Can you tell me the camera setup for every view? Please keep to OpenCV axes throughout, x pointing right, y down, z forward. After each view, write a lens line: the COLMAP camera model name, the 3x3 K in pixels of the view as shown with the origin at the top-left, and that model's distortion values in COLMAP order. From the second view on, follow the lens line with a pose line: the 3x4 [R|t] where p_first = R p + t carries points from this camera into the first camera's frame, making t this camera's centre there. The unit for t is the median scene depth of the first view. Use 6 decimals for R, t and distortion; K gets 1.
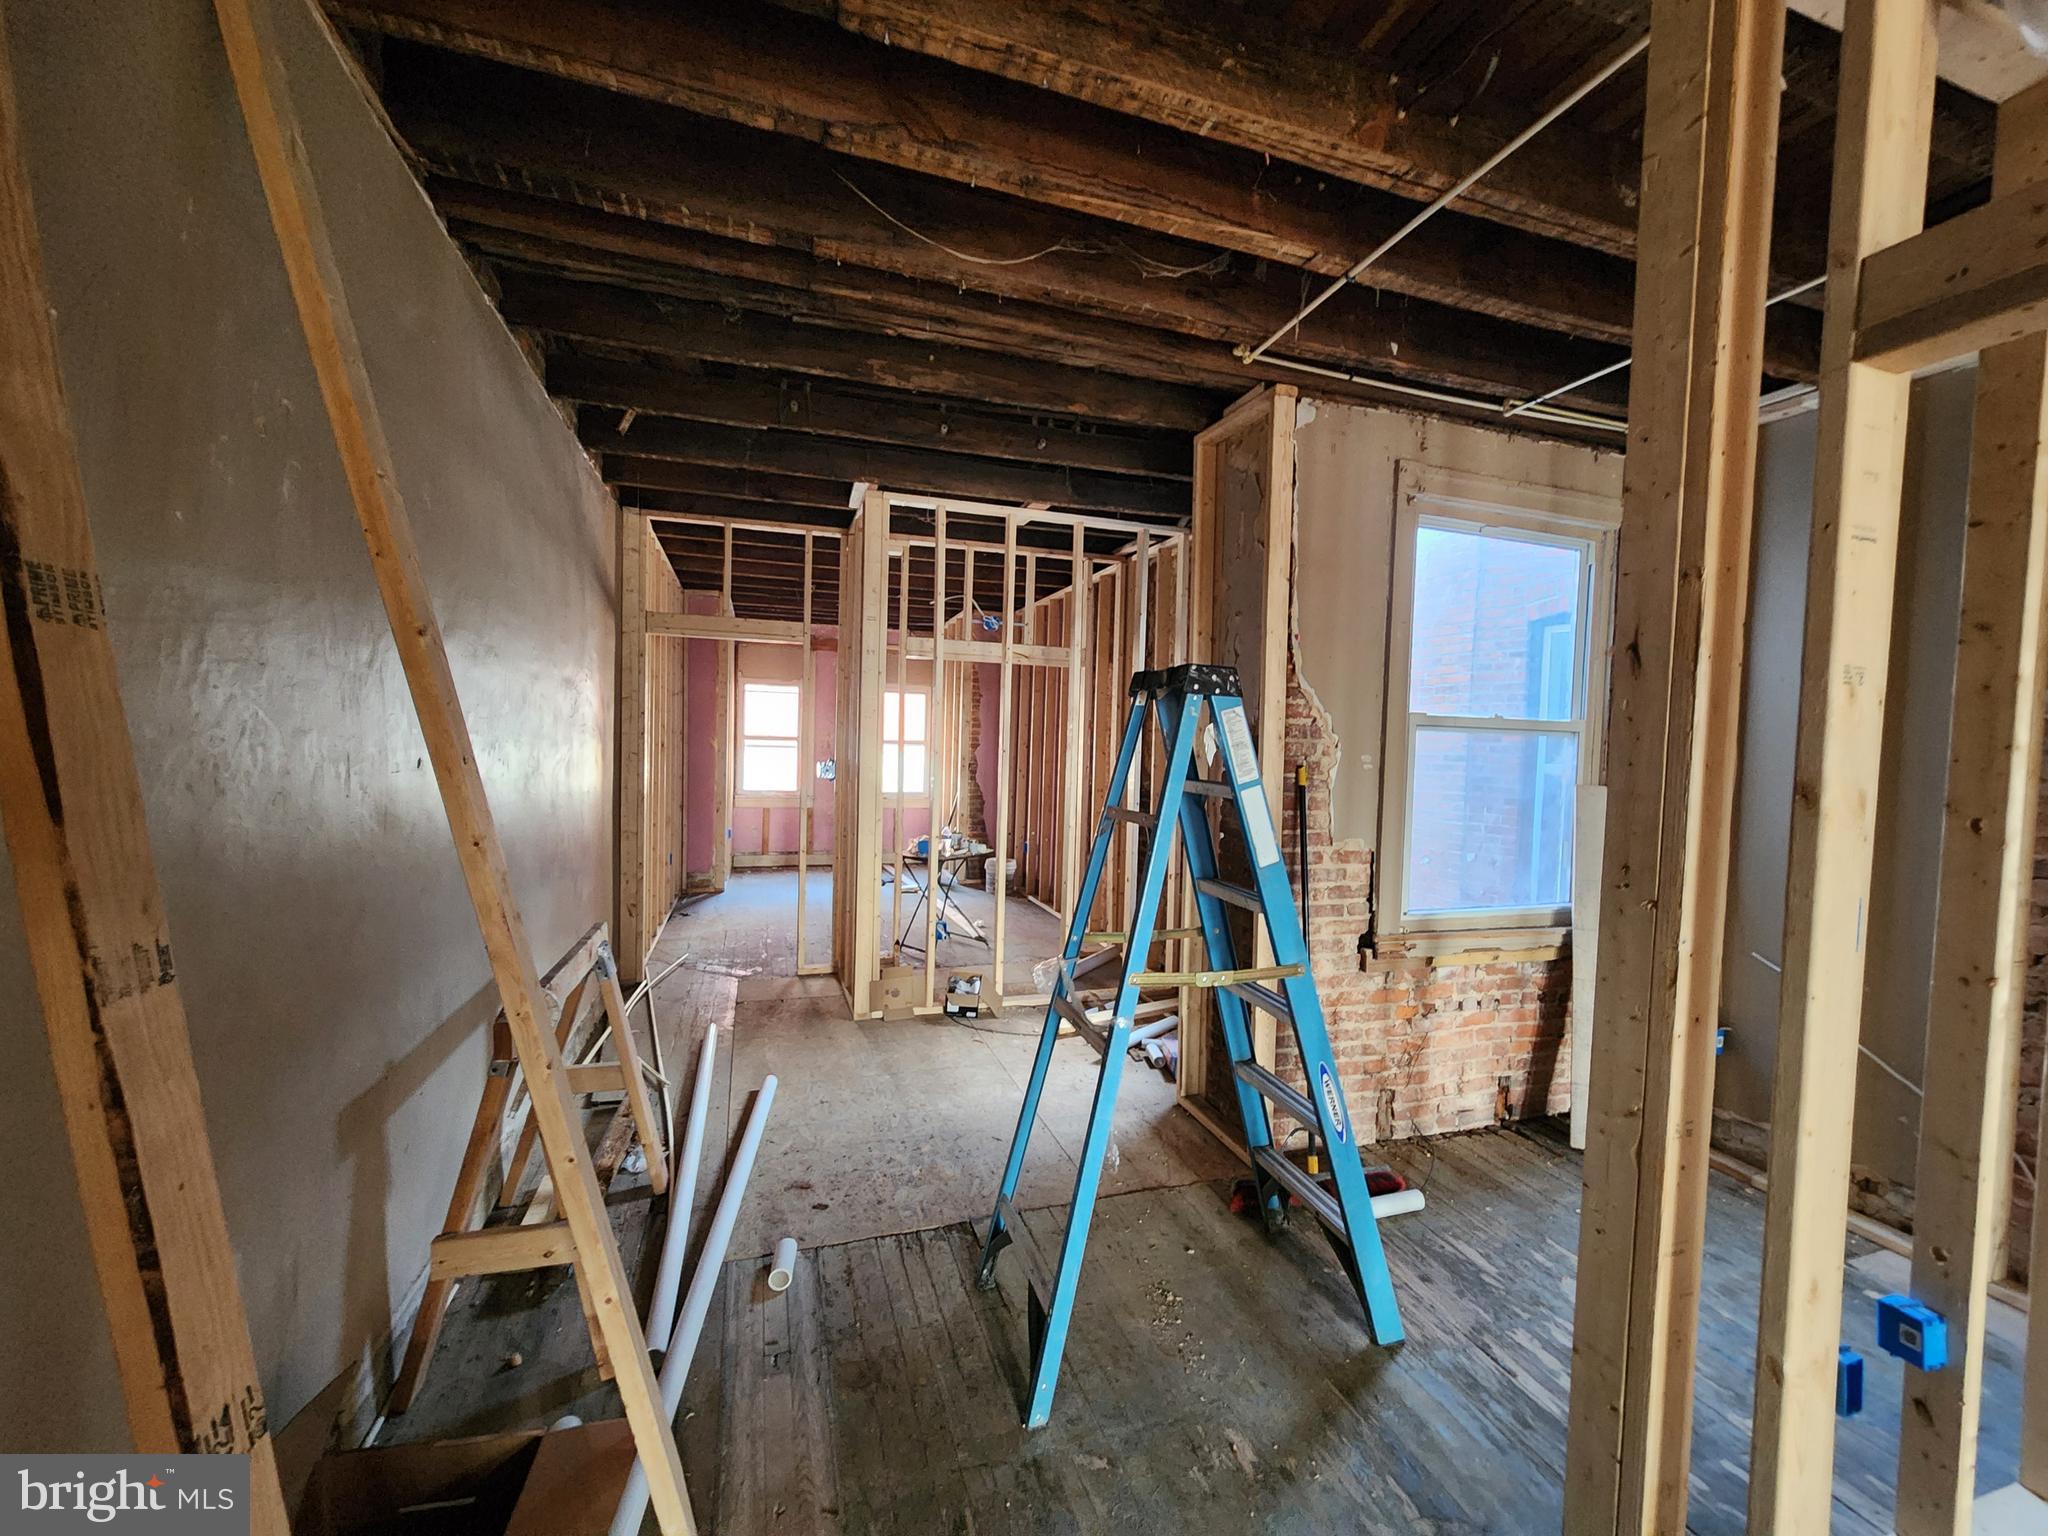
lens RADIAL K [[826.7, 0, 1041.4], [0, 826.7, 779.1], [0, 0, 1]] dist [-0.001641, -0.001027]
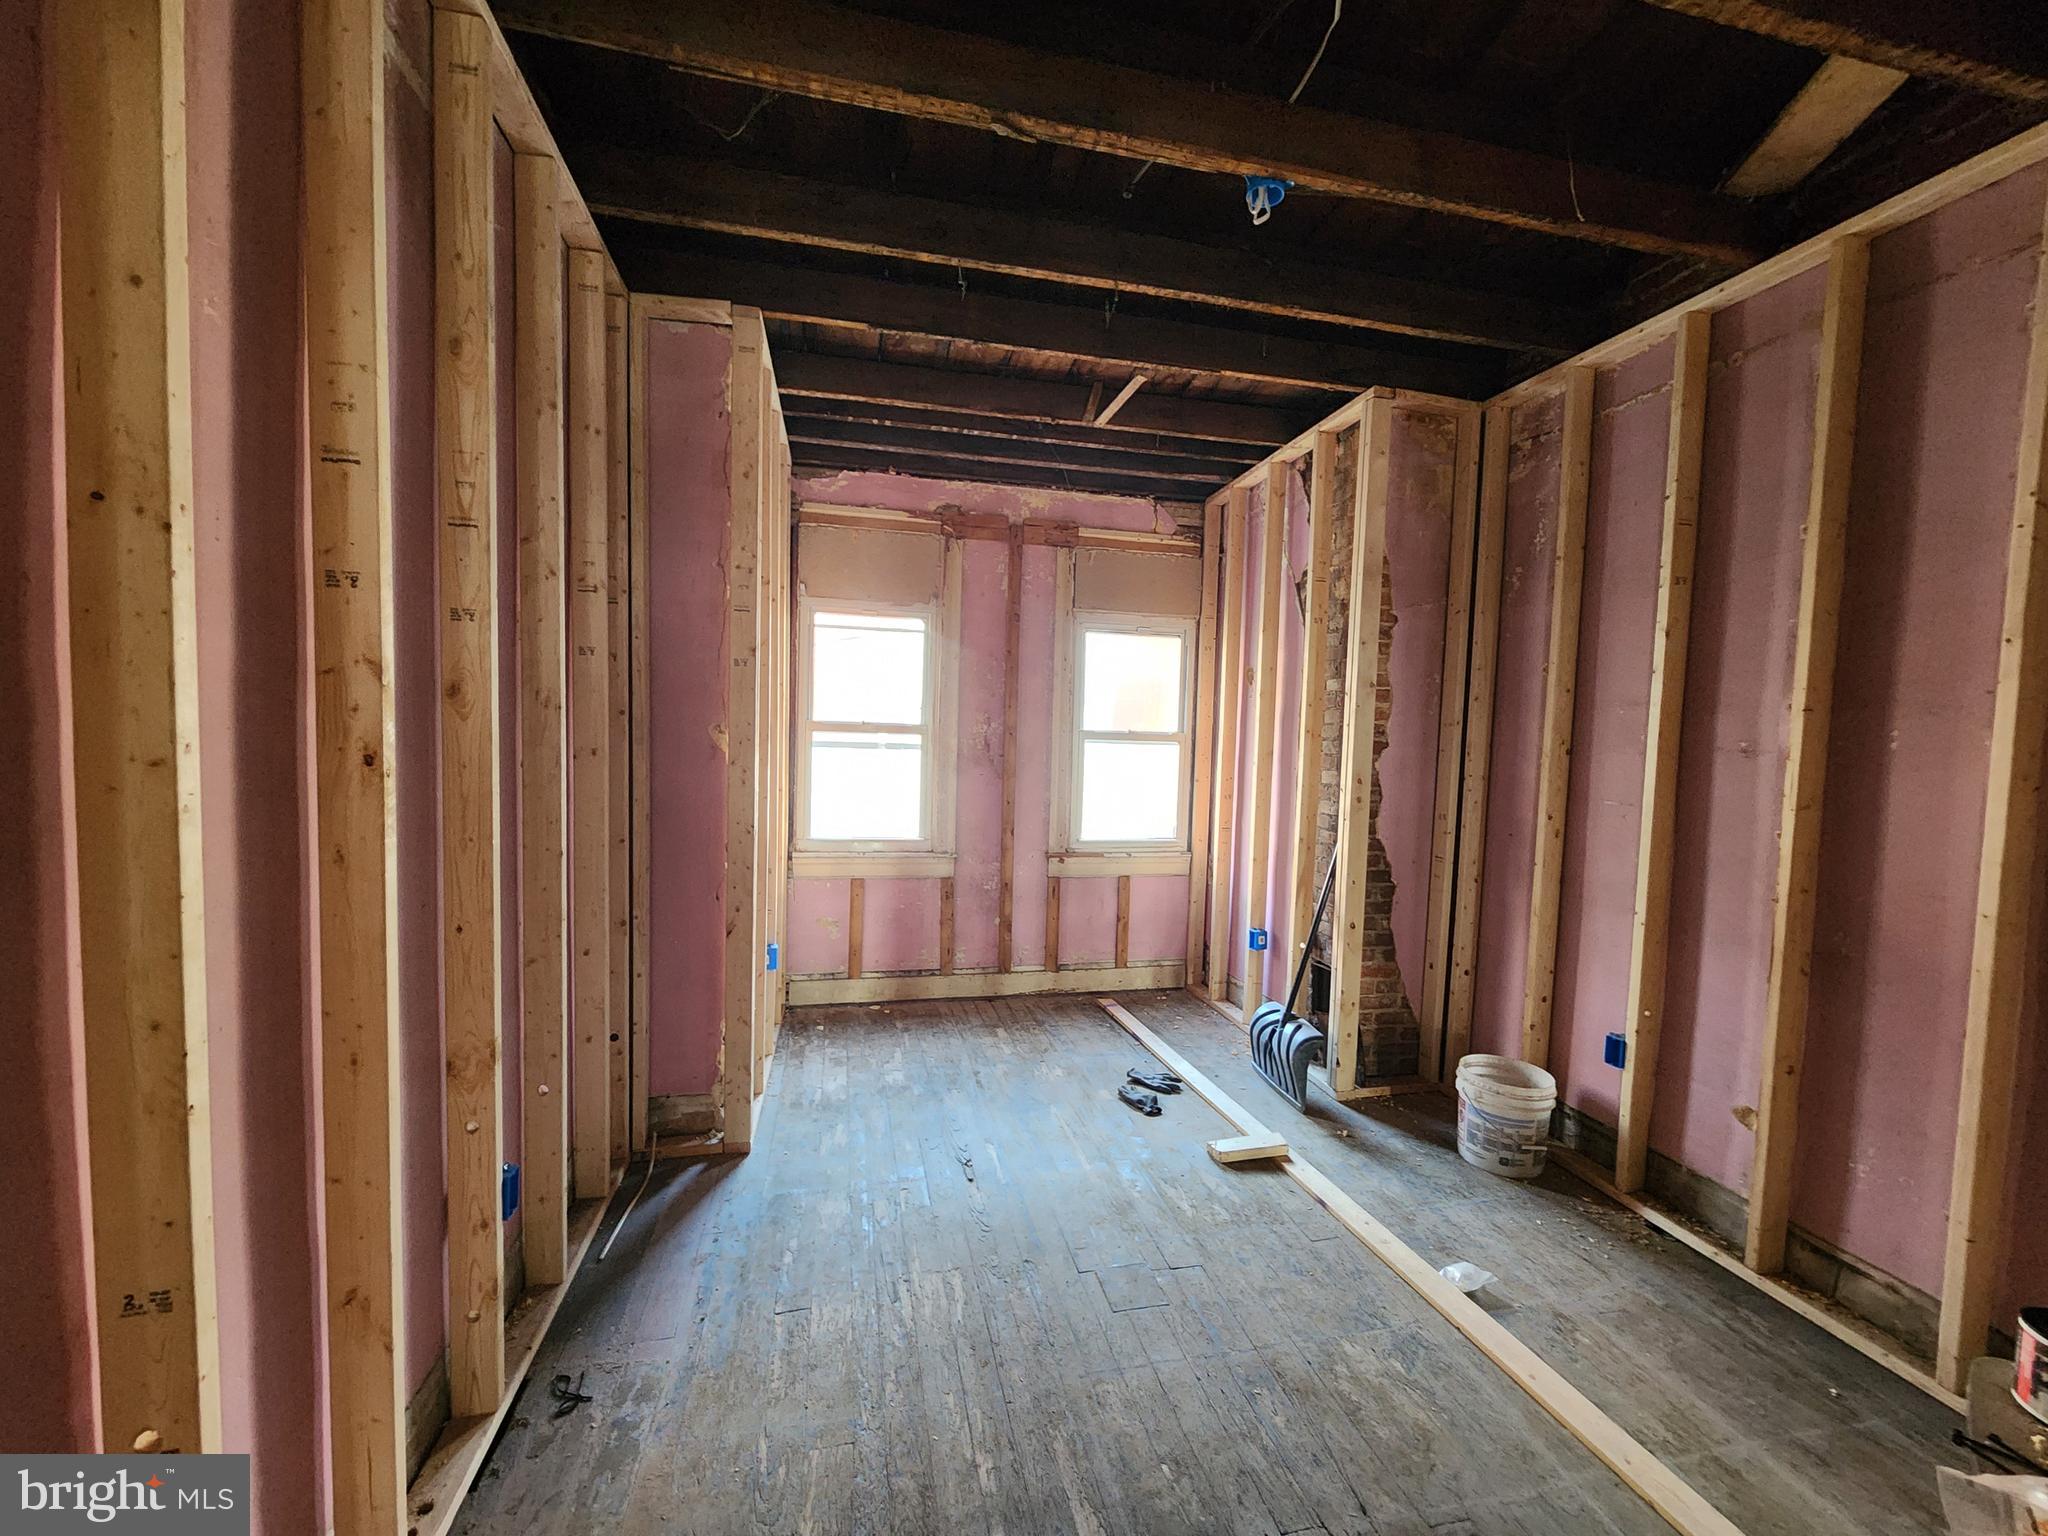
lens RADIAL K [[826.7, 0, 1041.4], [0, 826.7, 779.1], [0, 0, 1]] dist [-0.001641, -0.001027]
pose [[0.996023, 0.007415, -0.088791, -0.191881], [-0.006916, 0.999958, 0.005936, -0.024865], [0.088831, -0.005299, 0.996033, 0.554129]]
